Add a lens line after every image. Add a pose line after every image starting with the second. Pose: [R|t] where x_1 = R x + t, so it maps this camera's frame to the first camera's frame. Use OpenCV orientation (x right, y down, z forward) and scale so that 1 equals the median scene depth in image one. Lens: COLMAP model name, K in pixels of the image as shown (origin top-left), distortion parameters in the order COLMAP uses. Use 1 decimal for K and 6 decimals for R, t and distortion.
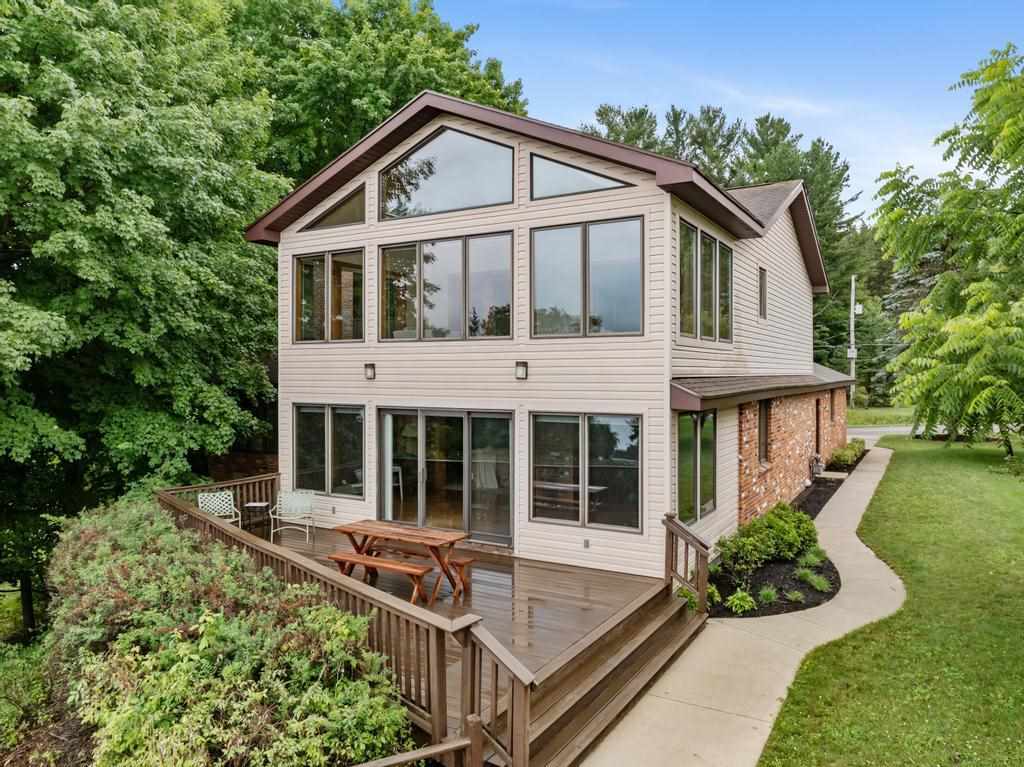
lens RADIAL K [[723.1, 0, 510.8], [0, 723.1, 378.1], [0, 0, 1]] dist [-0.031068, -0.001990]
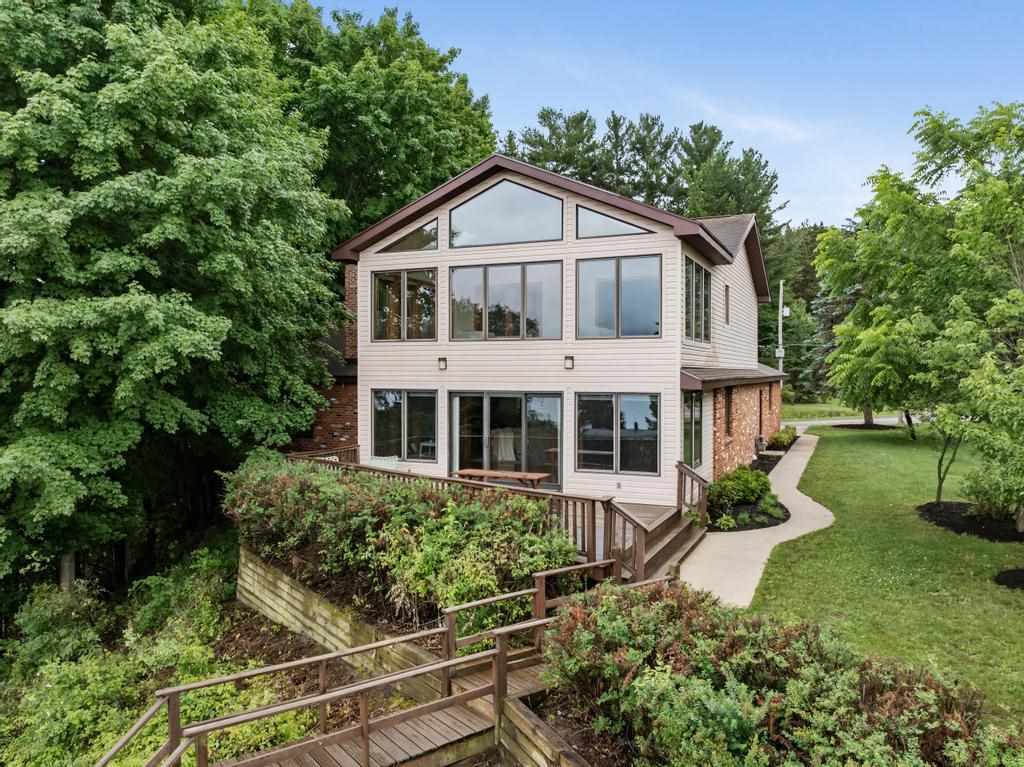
lens RADIAL K [[771.3, 0, 512.0], [0, 771.3, 383.5], [0, 0, 1]] dist [-0.006962, -0.001129]
pose [[0.993070, 0.000034, 0.117527, -0.217415], [-0.000752, 0.999981, 0.006065, 0.016886], [-0.117524, -0.006111, 0.993051, -0.365536]]
